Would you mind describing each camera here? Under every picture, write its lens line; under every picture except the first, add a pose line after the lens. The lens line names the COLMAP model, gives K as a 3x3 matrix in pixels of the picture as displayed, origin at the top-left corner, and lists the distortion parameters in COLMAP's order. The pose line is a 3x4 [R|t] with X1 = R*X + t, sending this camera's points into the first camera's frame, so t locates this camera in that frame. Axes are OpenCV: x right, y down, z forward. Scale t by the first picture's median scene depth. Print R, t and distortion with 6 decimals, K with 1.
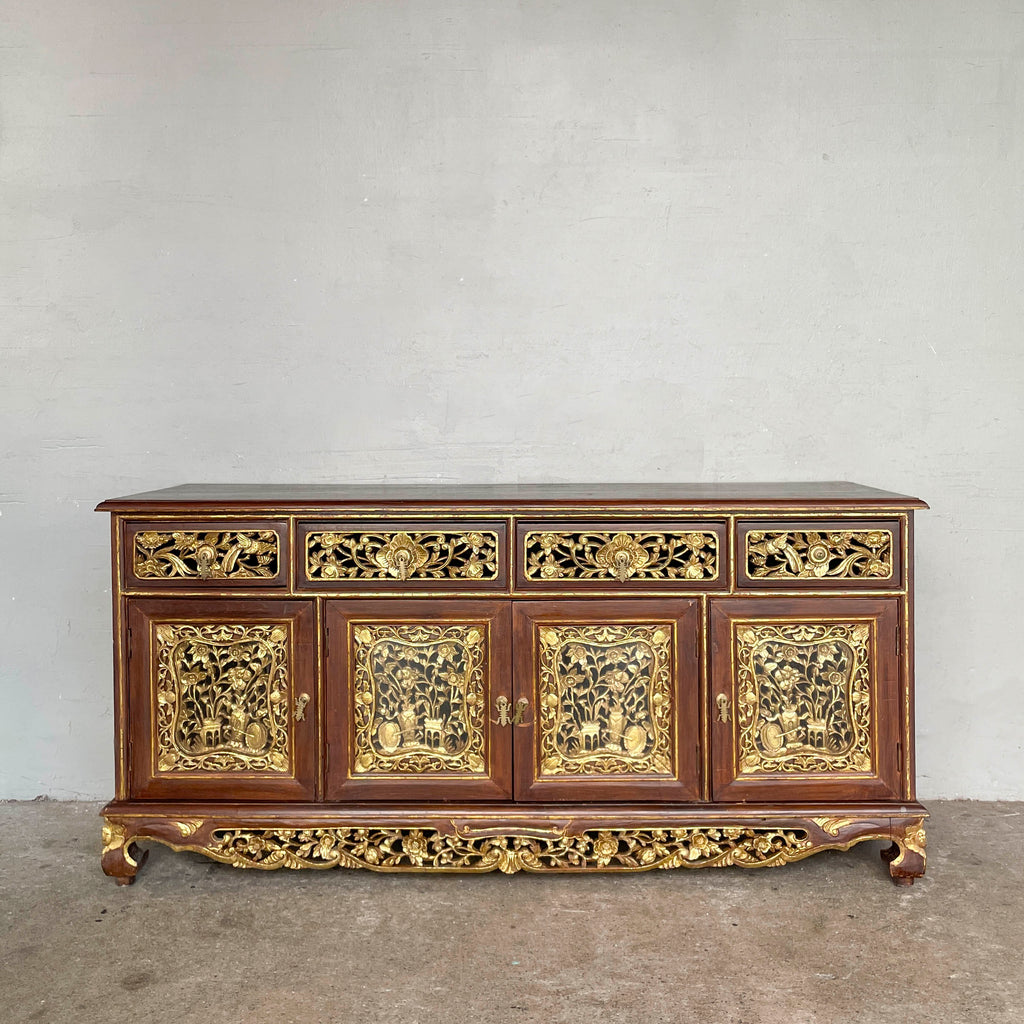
lens RADIAL K [[1123.3, 0, 510.2], [0, 1123.3, 469.8], [0, 0, 1]] dist [0.117408, -0.203390]
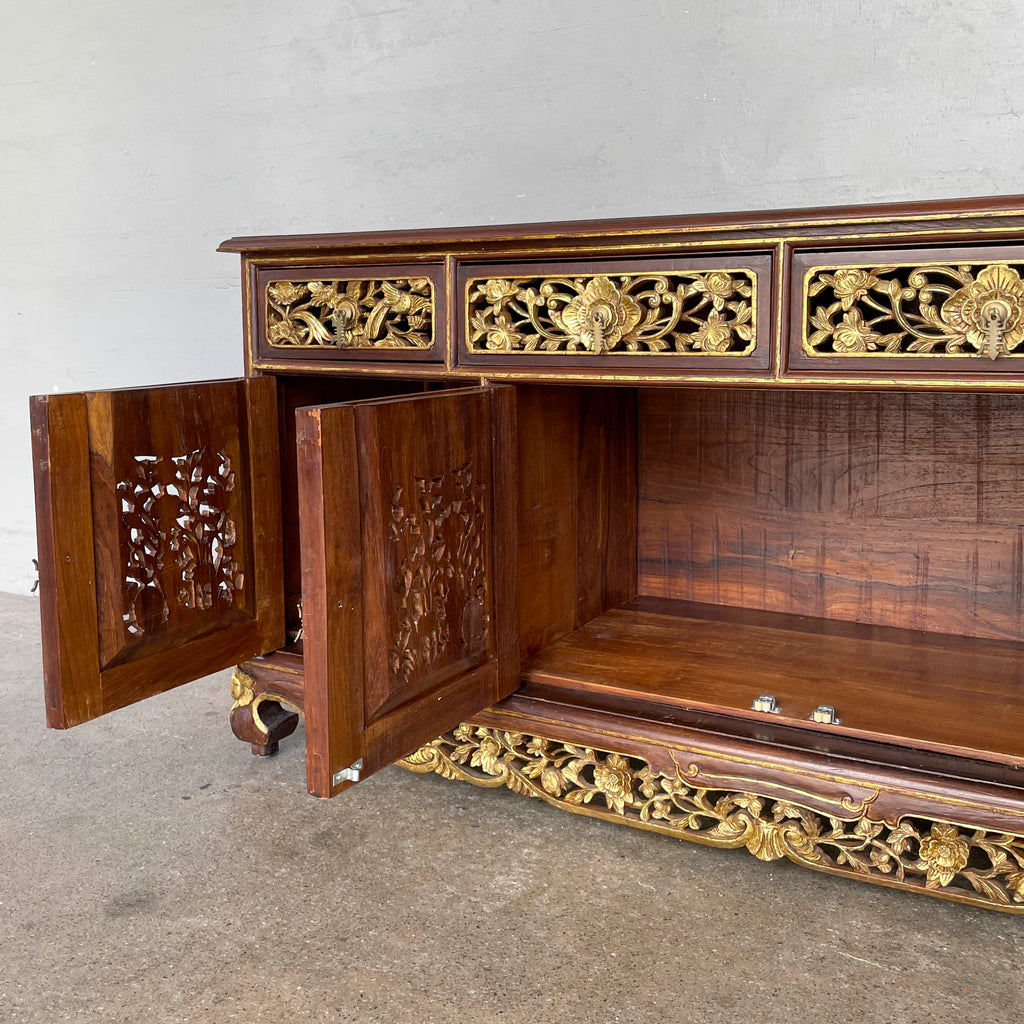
lens RADIAL K [[1107.9, 0, 511.2], [0, 1107.9, 412.6], [0, 0, 1]] dist [0.097873, -0.135864]
pose [[0.880369, 0.035013, -0.472994, 0.147891], [-0.008125, 0.998238, 0.058772, 0.095009], [0.474219, -0.047898, 0.879103, 0.444242]]
